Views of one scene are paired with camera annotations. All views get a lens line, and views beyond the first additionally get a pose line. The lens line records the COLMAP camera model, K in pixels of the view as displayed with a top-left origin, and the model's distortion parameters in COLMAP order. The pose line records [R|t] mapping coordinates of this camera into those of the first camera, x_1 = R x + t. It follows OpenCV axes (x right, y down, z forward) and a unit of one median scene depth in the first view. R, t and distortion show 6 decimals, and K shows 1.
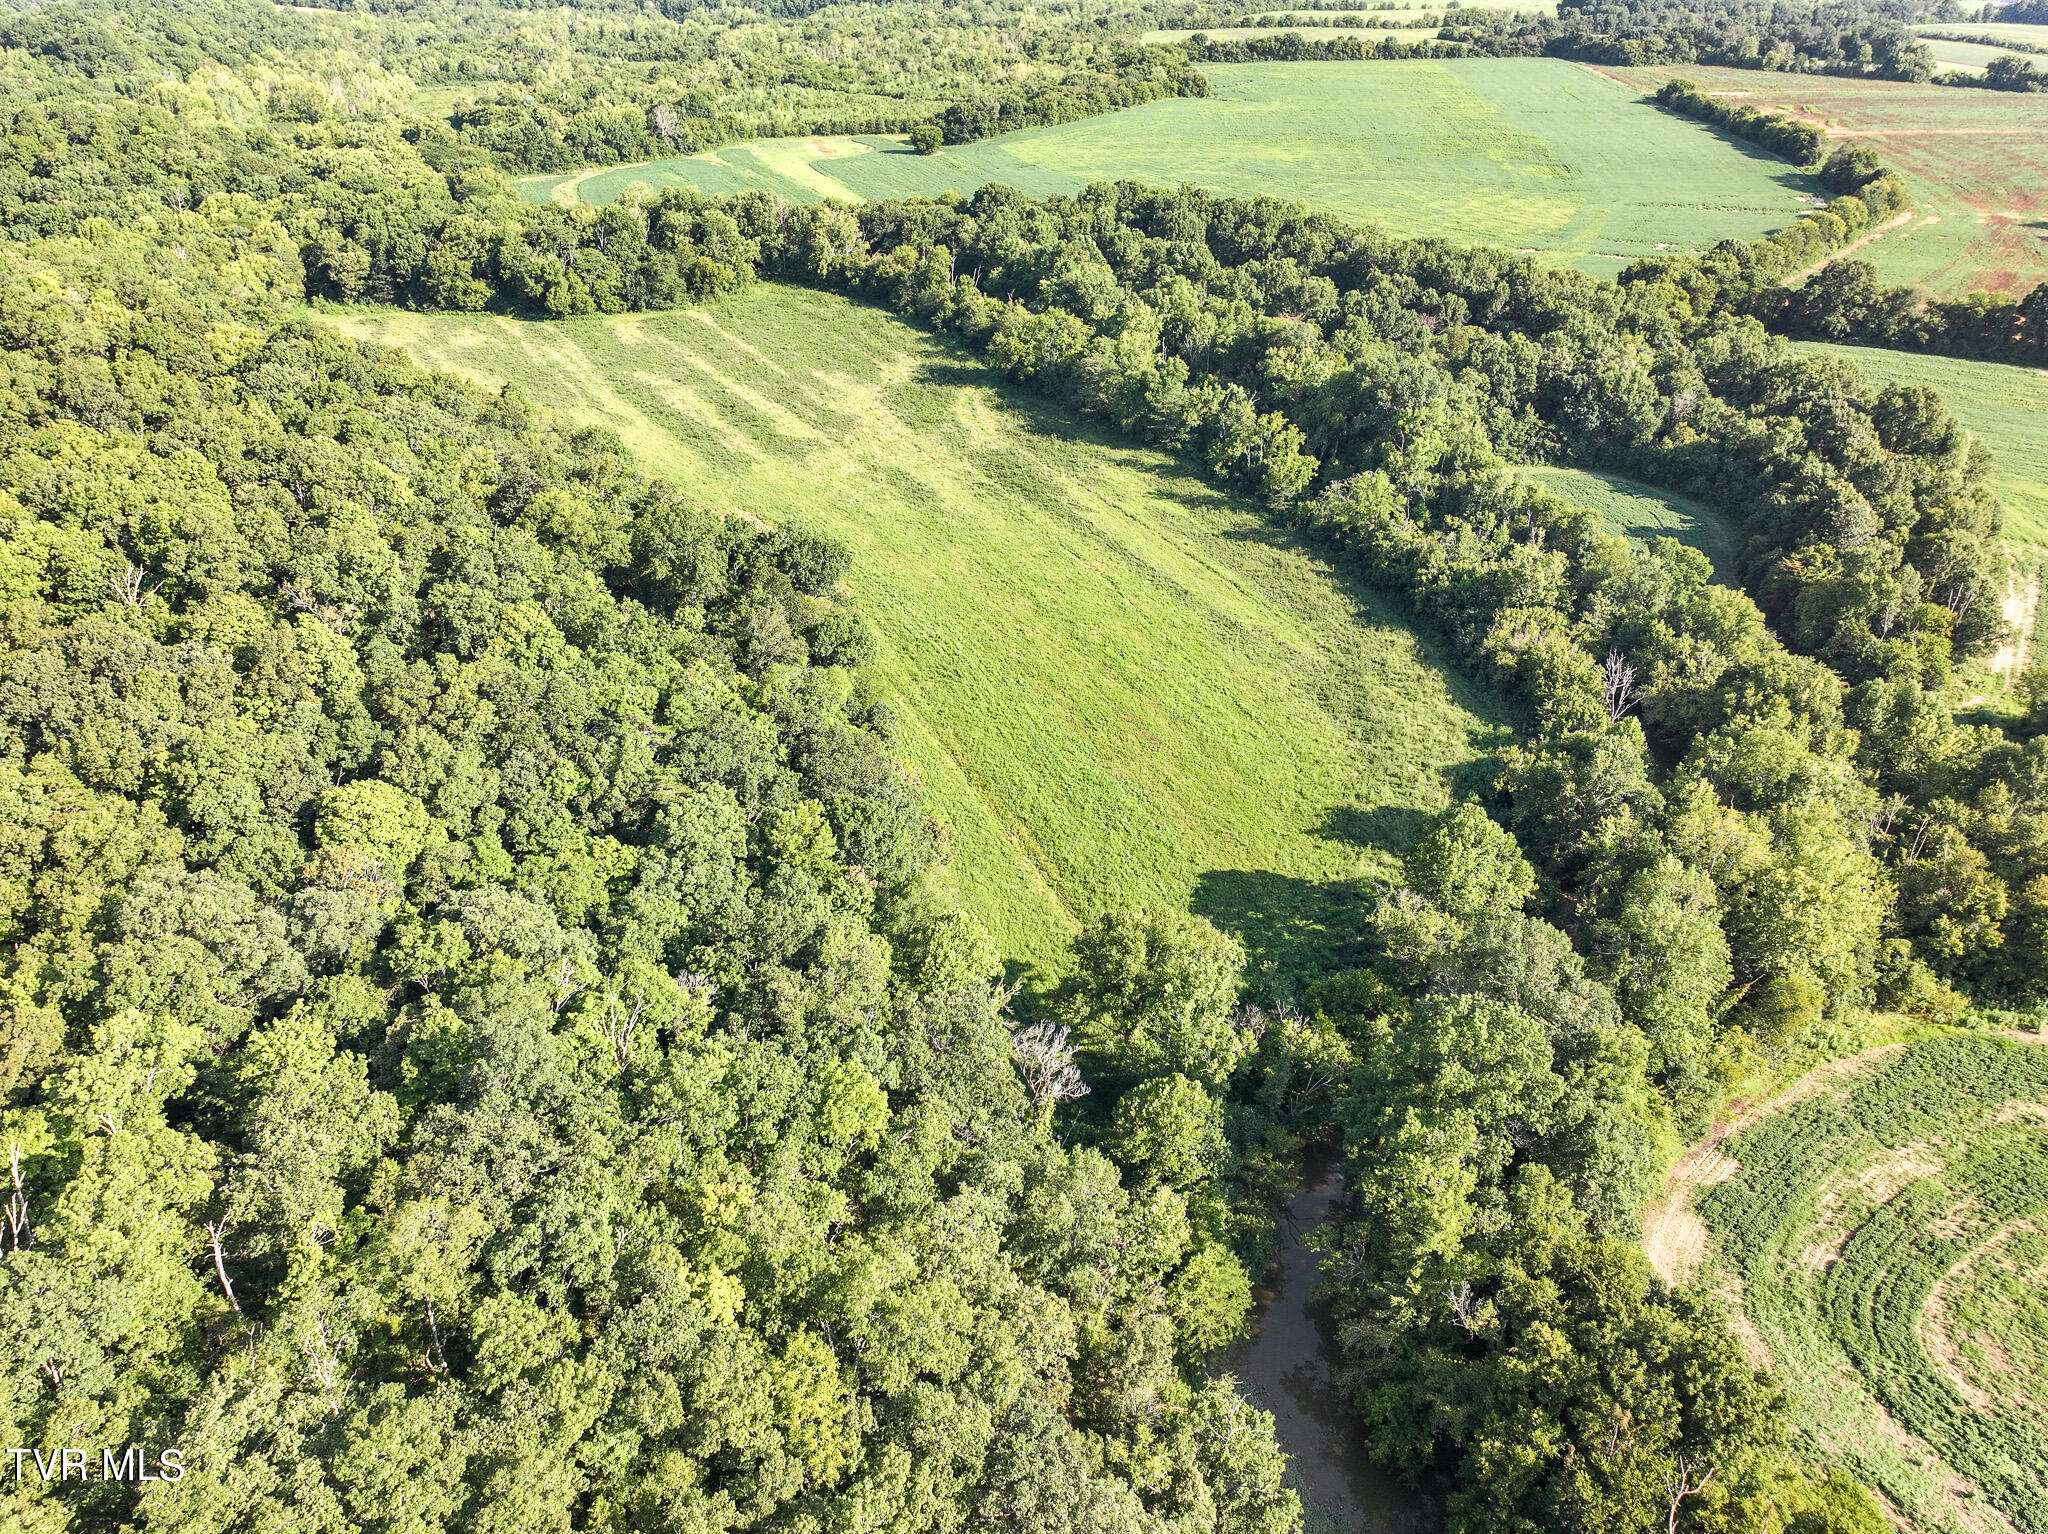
lens RADIAL K [[1437.3, 0, 1015.8], [0, 1437.3, 757.9], [0, 0, 1]] dist [-0.000919, 0.019827]
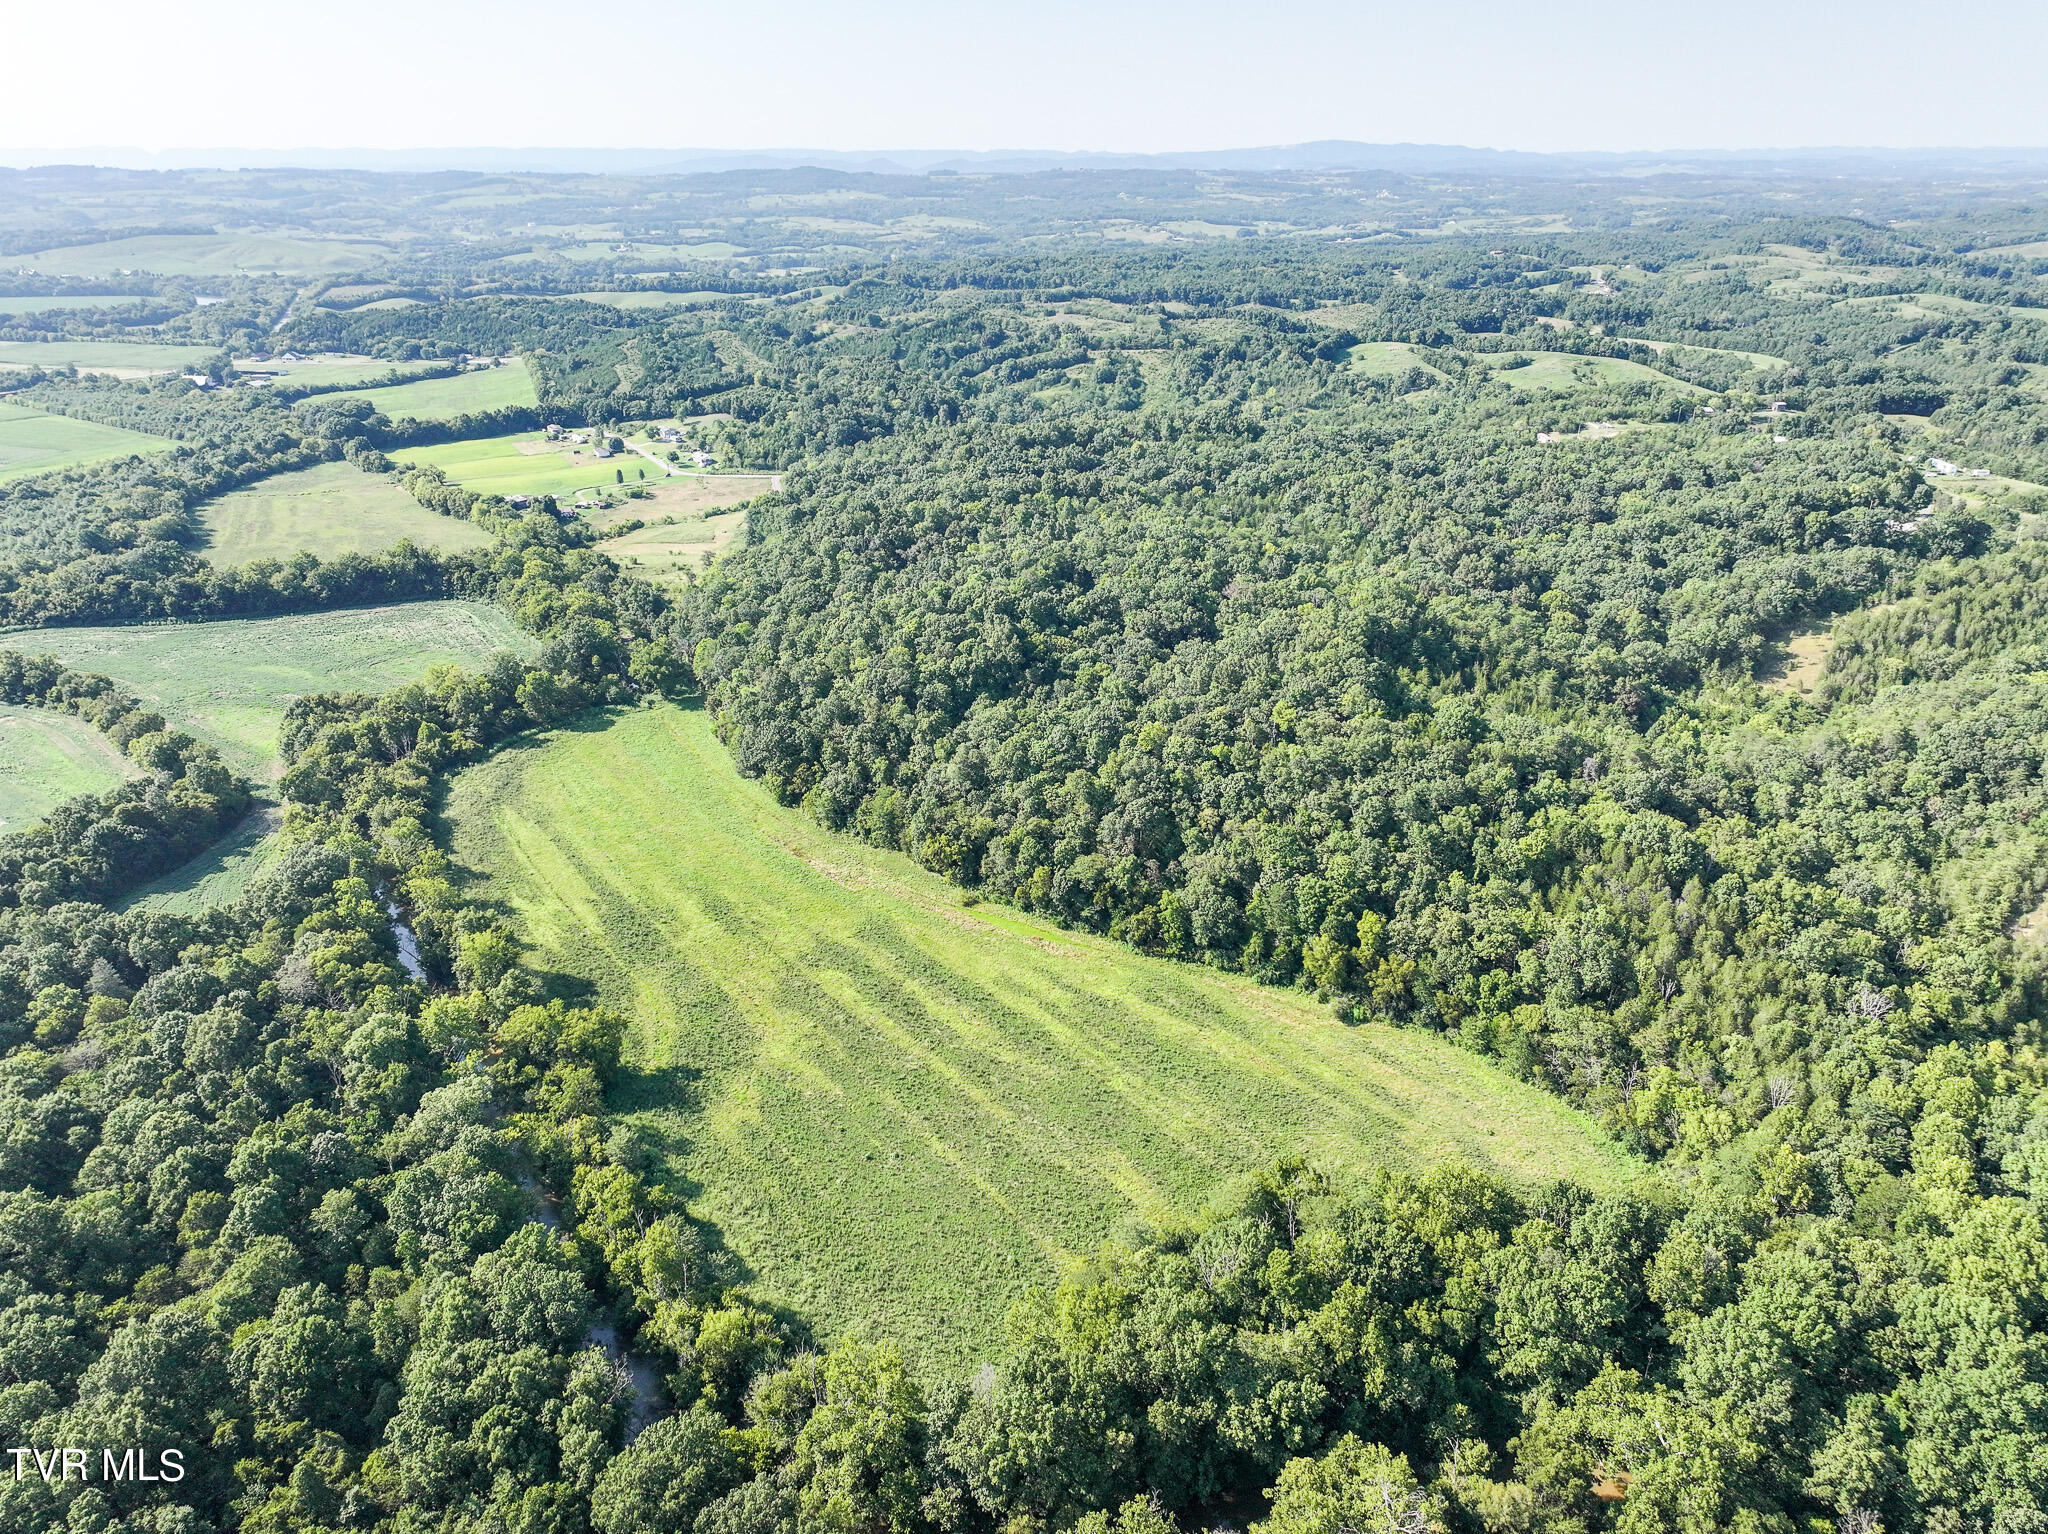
lens RADIAL K [[1437.3, 0, 1020.1], [0, 1437.3, 755.2], [0, 0, 1]] dist [-0.000919, 0.019827]
pose [[-0.992771, 0.054058, -0.107164, -0.144124], [-0.055195, 0.587218, 0.807545, -0.916080], [0.106583, 0.807622, -0.579989, 1.158054]]
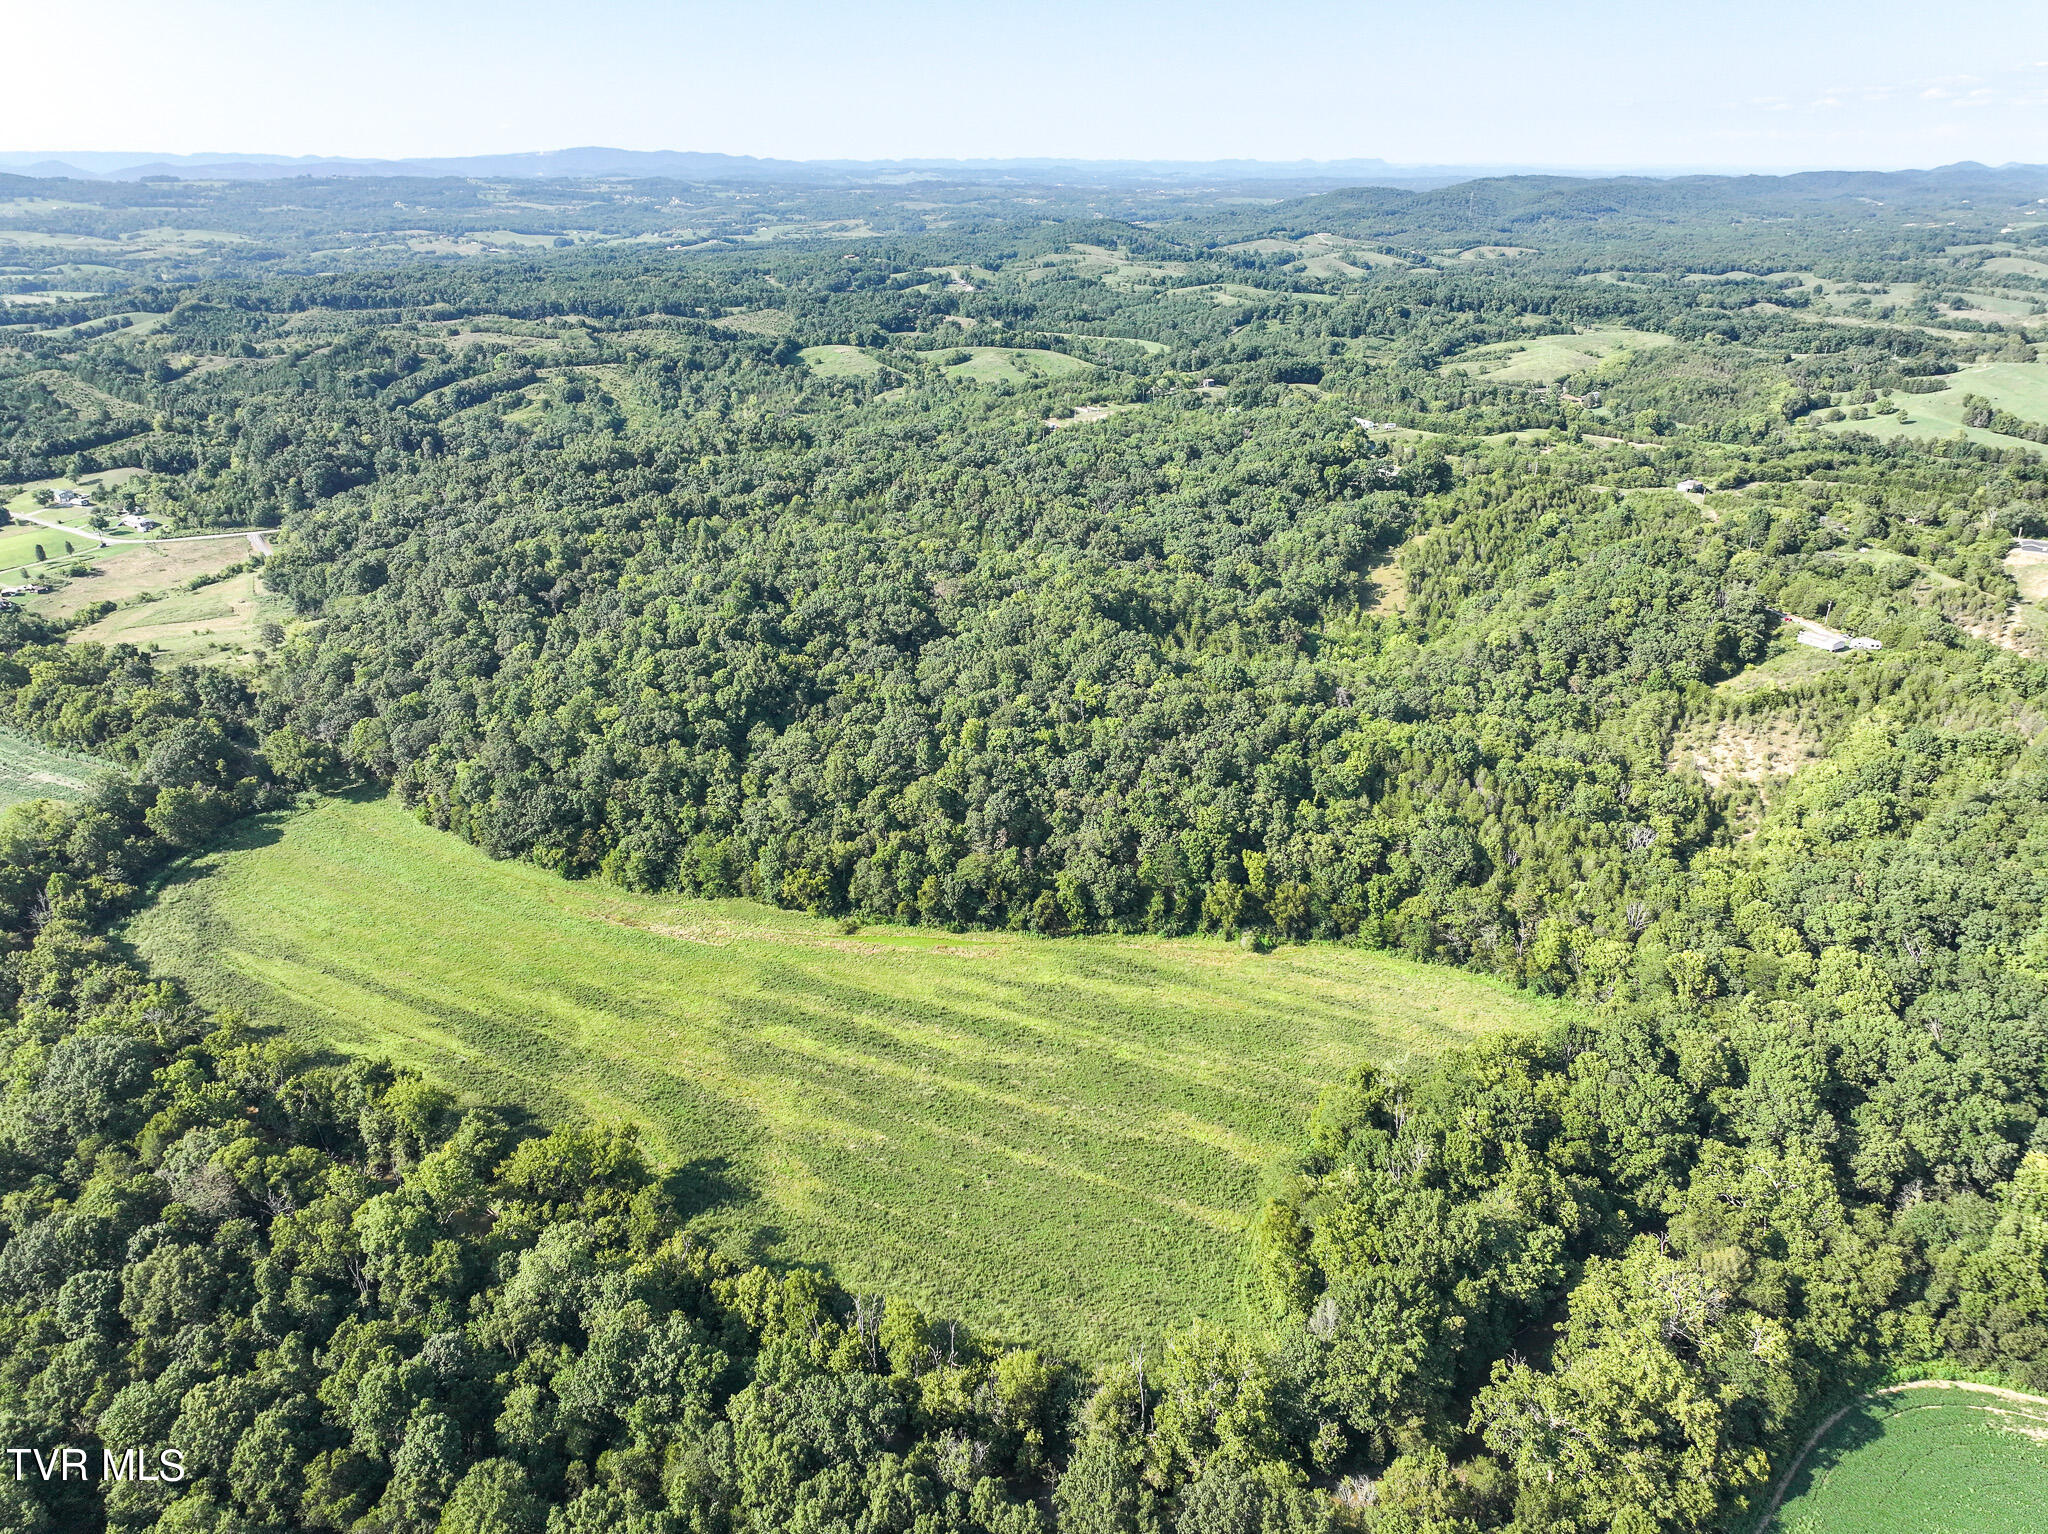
lens RADIAL K [[1437.3, 0, 1020.8], [0, 1437.3, 768.0], [0, 0, 1]] dist [-0.000919, 0.019827]
pose [[-0.831024, 0.221713, -0.510140, 0.135394], [-0.286190, 0.615994, 0.733926, -0.869024], [0.476964, 0.755907, -0.448454, 1.076274]]
